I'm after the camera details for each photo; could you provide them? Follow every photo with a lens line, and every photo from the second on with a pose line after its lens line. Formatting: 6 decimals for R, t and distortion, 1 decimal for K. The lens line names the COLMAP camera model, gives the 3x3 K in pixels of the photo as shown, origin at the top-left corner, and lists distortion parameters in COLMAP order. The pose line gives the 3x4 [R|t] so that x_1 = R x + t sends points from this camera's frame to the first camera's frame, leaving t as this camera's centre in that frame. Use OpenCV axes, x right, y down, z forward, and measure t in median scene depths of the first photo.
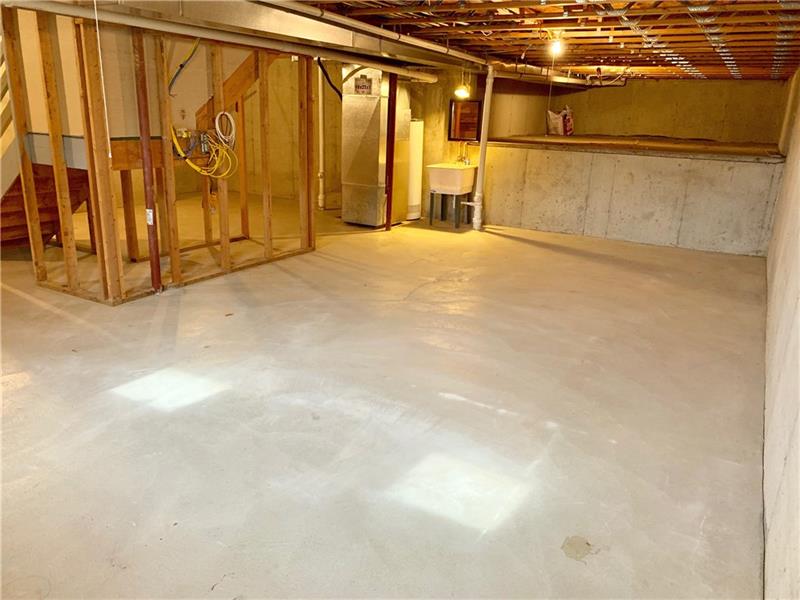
lens RADIAL K [[613.1, 0, 402.6], [0, 613.1, 297.7], [0, 0, 1]] dist [0.006824, -0.001431]
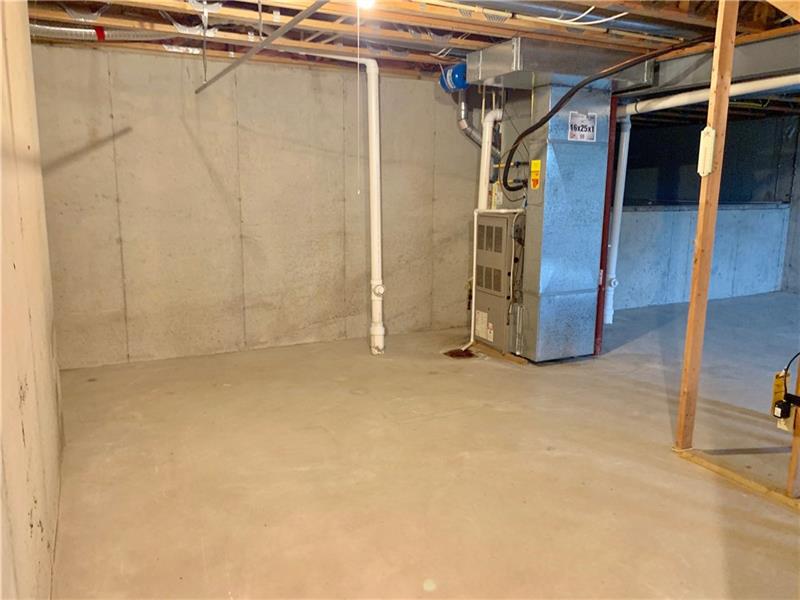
lens RADIAL K [[613.1, 0, 402.6], [0, 613.1, 297.7], [0, 0, 1]] dist [0.006824, -0.001431]
pose [[0.551232, -0.190453, 0.812324, -0.647750], [0.248499, 0.966890, 0.058064, -0.262705], [-0.796487, 0.169854, 0.580309, 0.812677]]
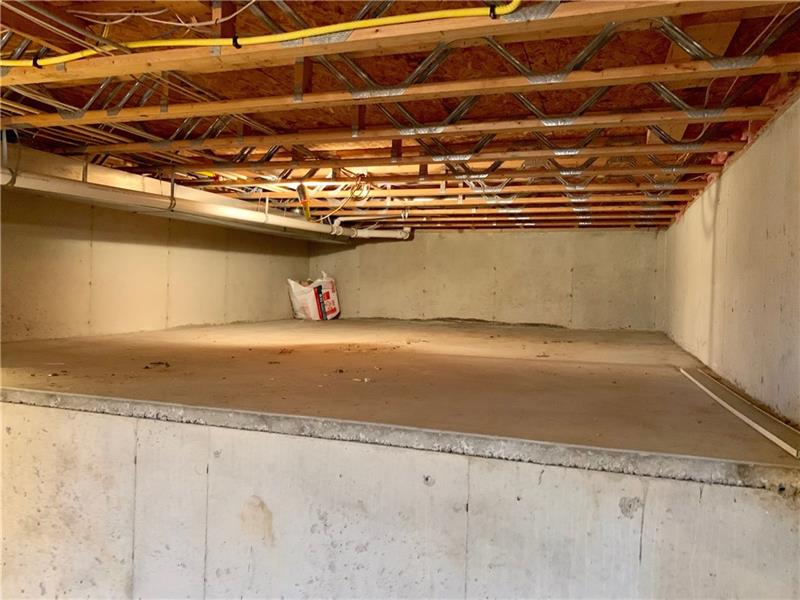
lens RADIAL K [[613.1, 0, 402.6], [0, 613.1, 297.7], [0, 0, 1]] dist [0.006824, -0.001431]
pose [[0.980332, -0.011165, 0.197040, 0.369190], [0.064262, 0.962046, -0.265213, -0.206727], [-0.186600, 0.272659, 0.943842, 0.707071]]
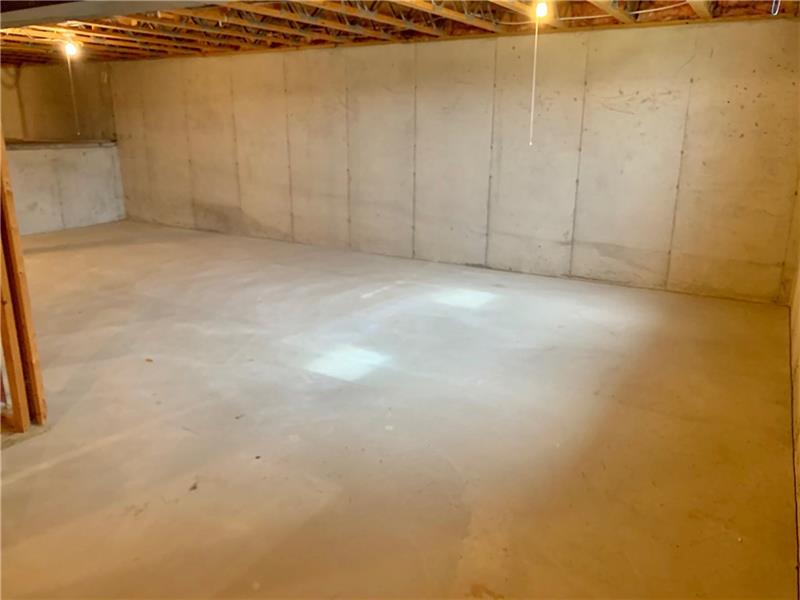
lens RADIAL K [[613.1, 0, 402.6], [0, 613.1, 297.7], [0, 0, 1]] dist [0.006824, -0.001431]
pose [[0.023011, -0.311343, 0.950019, -0.610455], [0.281845, 0.913746, 0.292628, -0.116945], [-0.959184, 0.261025, 0.108777, 0.312713]]
